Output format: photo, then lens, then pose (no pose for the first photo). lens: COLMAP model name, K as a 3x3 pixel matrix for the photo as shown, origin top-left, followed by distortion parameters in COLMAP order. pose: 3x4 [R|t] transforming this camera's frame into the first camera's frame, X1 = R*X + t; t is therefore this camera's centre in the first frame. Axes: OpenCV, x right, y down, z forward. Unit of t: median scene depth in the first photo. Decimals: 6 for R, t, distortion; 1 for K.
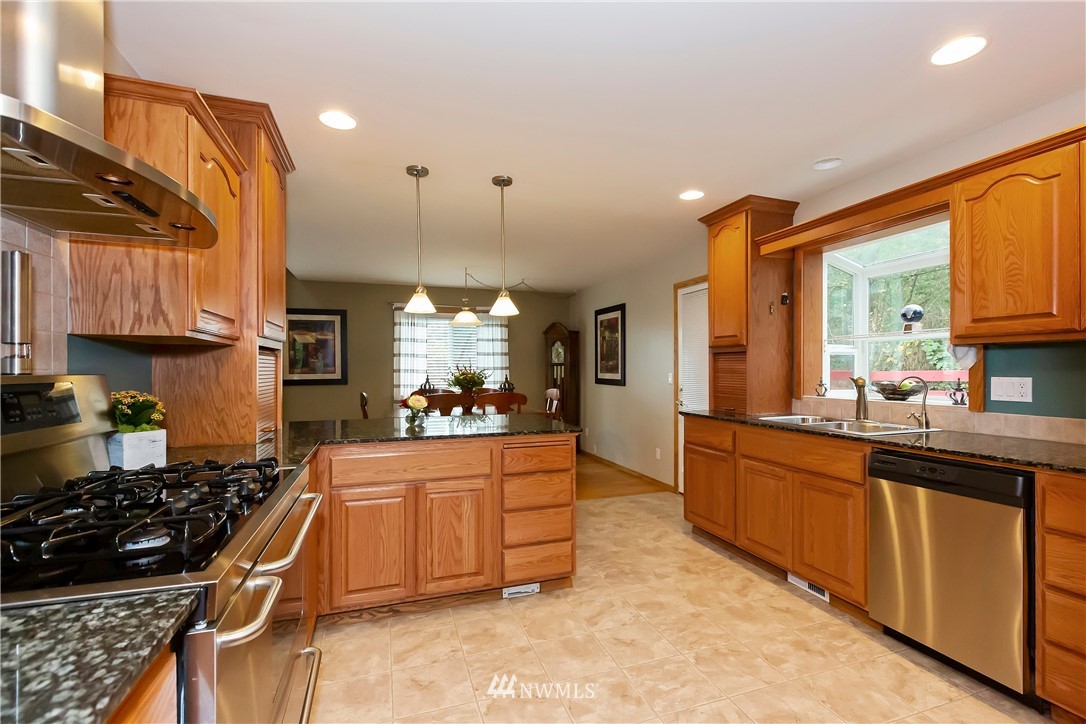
lens RADIAL K [[499.7, 0, 543.2], [0, 499.7, 365.6], [0, 0, 1]] dist [-0.000638, -0.000064]
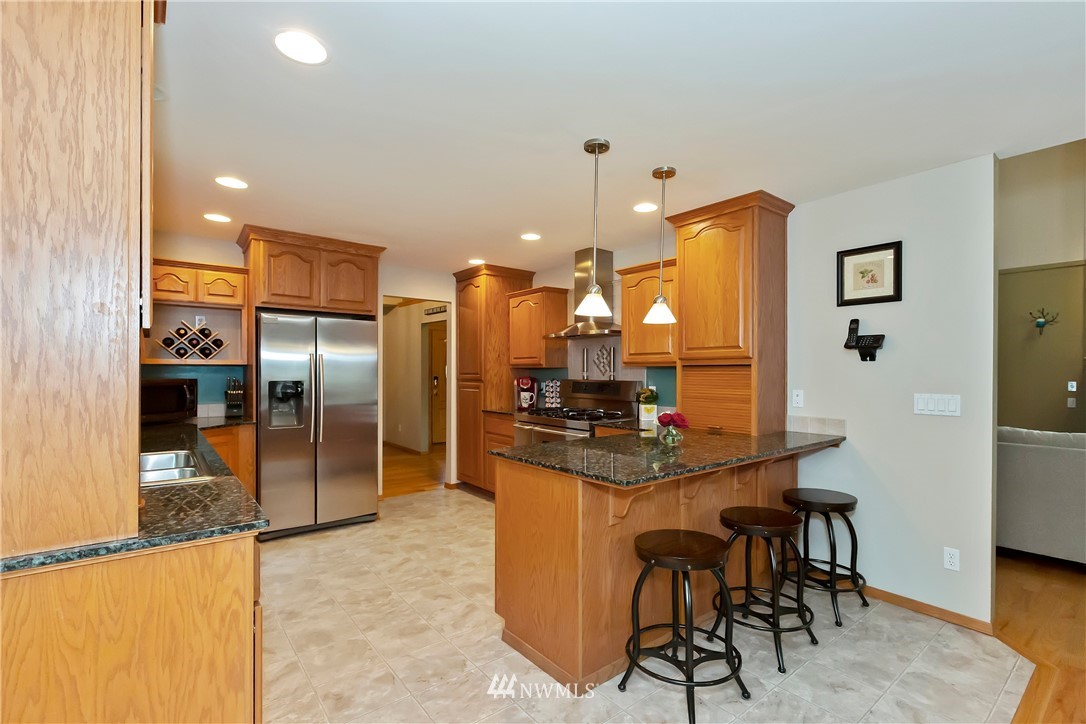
lens RADIAL K [[499.7, 0, 545.5], [0, 499.7, 367.2], [0, 0, 1]] dist [-0.000638, -0.000064]
pose [[-0.941631, -0.004671, -0.336615, 0.280148], [-0.000054, 0.999906, -0.013725, -0.009336], [0.336648, -0.012906, -0.941542, 1.851453]]
